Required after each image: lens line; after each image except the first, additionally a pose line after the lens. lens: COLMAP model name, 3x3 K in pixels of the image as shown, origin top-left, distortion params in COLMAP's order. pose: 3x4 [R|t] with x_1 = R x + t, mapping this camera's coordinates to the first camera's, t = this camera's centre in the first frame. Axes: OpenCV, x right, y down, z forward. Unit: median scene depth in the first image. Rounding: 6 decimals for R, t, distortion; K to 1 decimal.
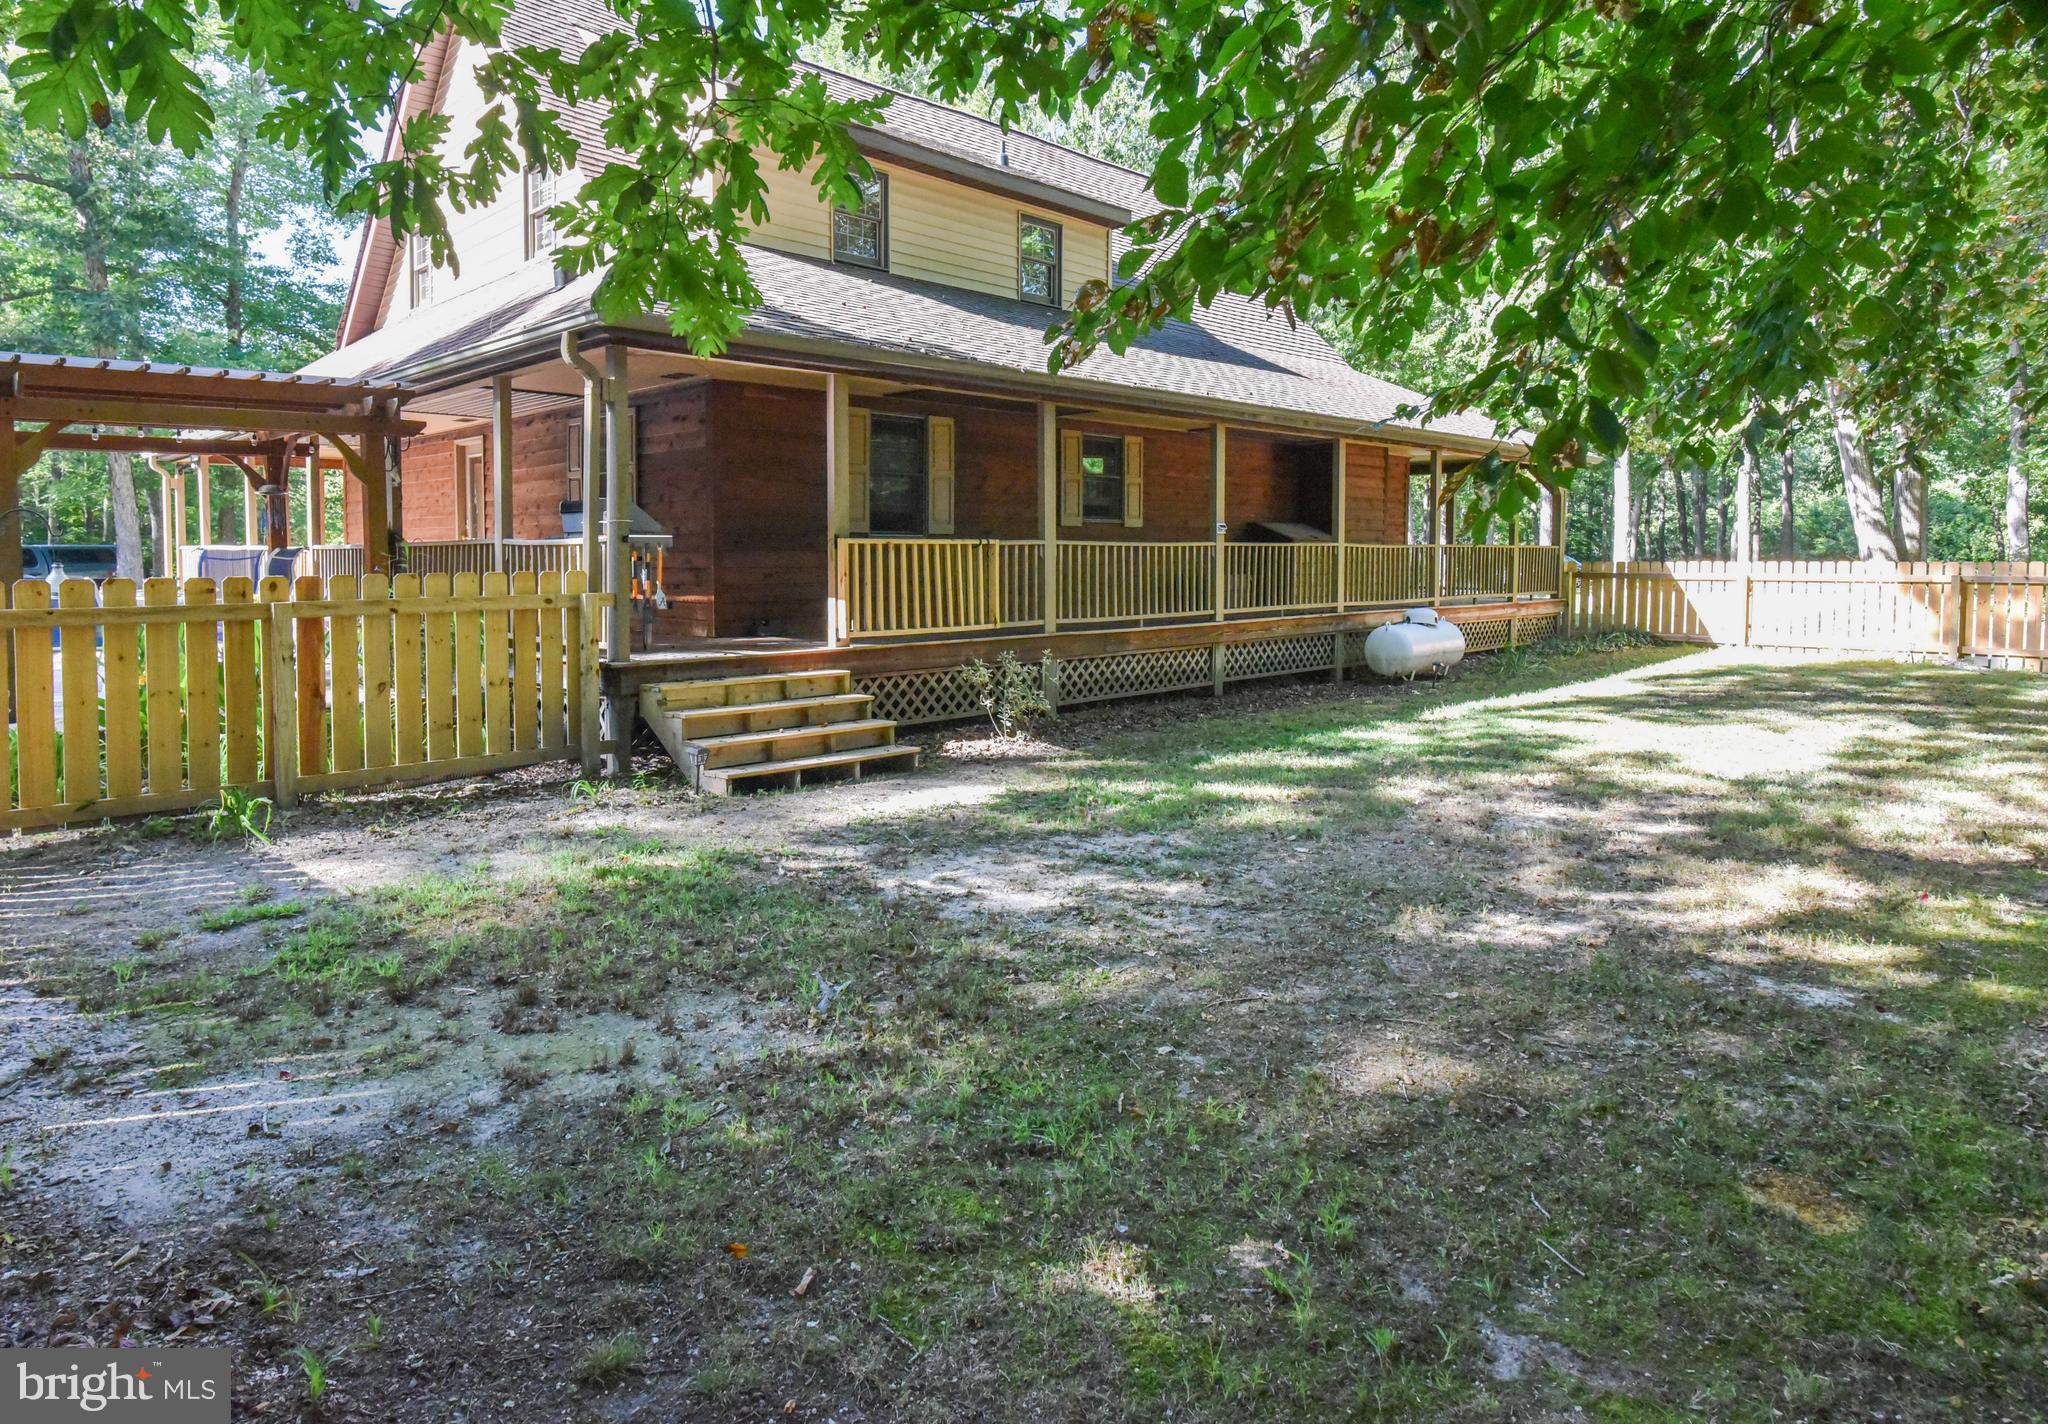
lens RADIAL K [[1224.1, 0, 1019.5], [0, 1224.1, 585.2], [0, 0, 1]] dist [-0.003909, -0.001163]
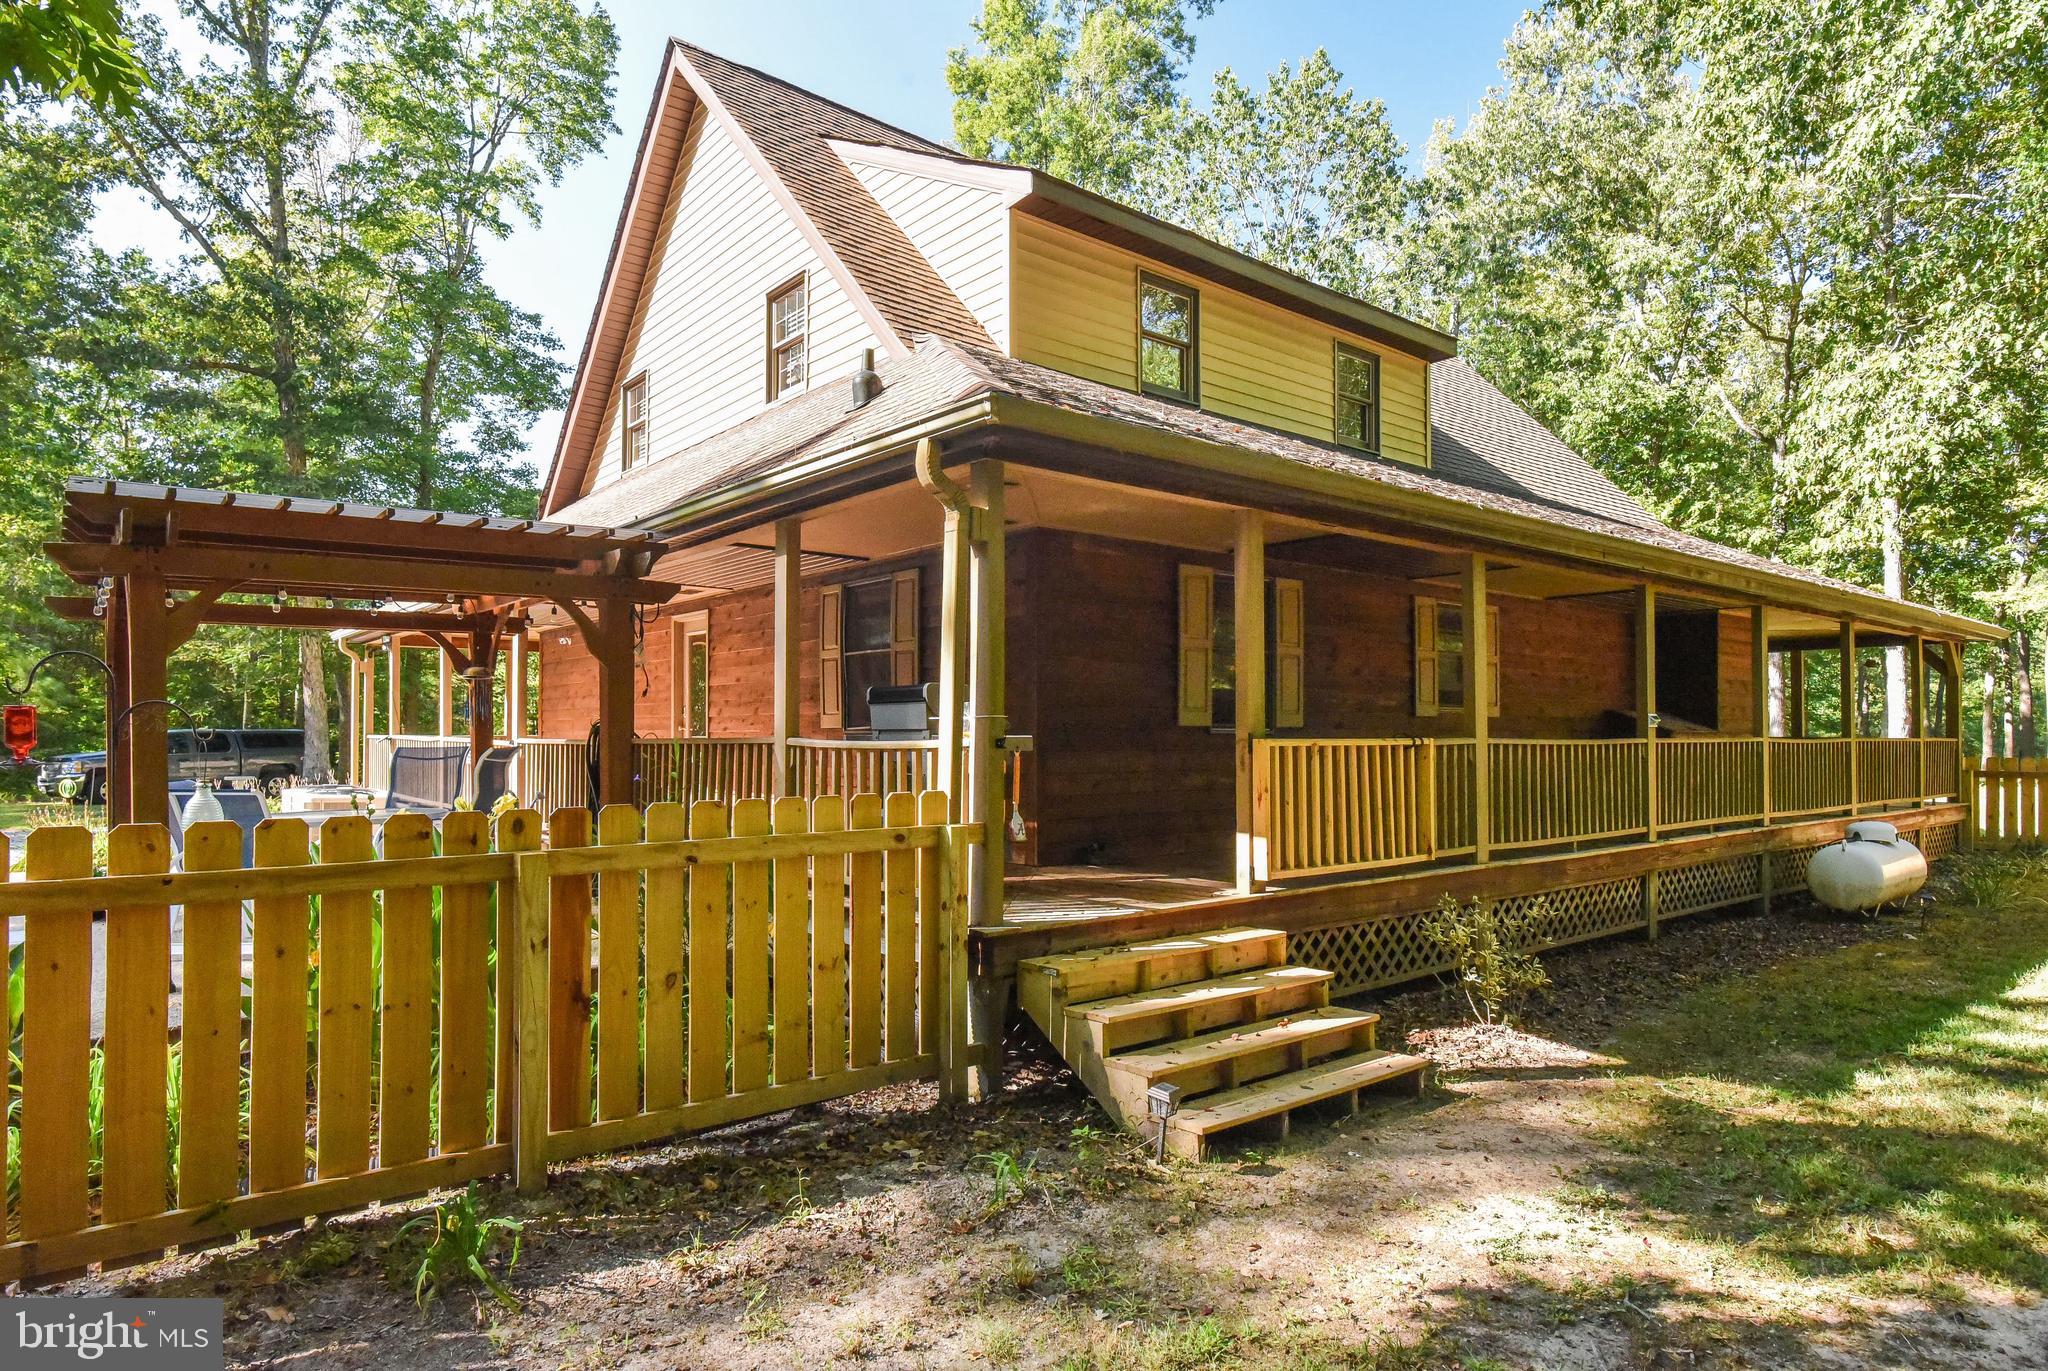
lens RADIAL K [[1177.5, 0, 1024.7], [0, 1177.5, 696.0], [0, 0, 1]] dist [-0.001963, 0.000295]
pose [[0.995980, -0.000718, -0.089578, -0.191050], [-0.004526, 0.998288, -0.058323, -0.019750], [0.089466, 0.058494, 0.994271, 0.269417]]
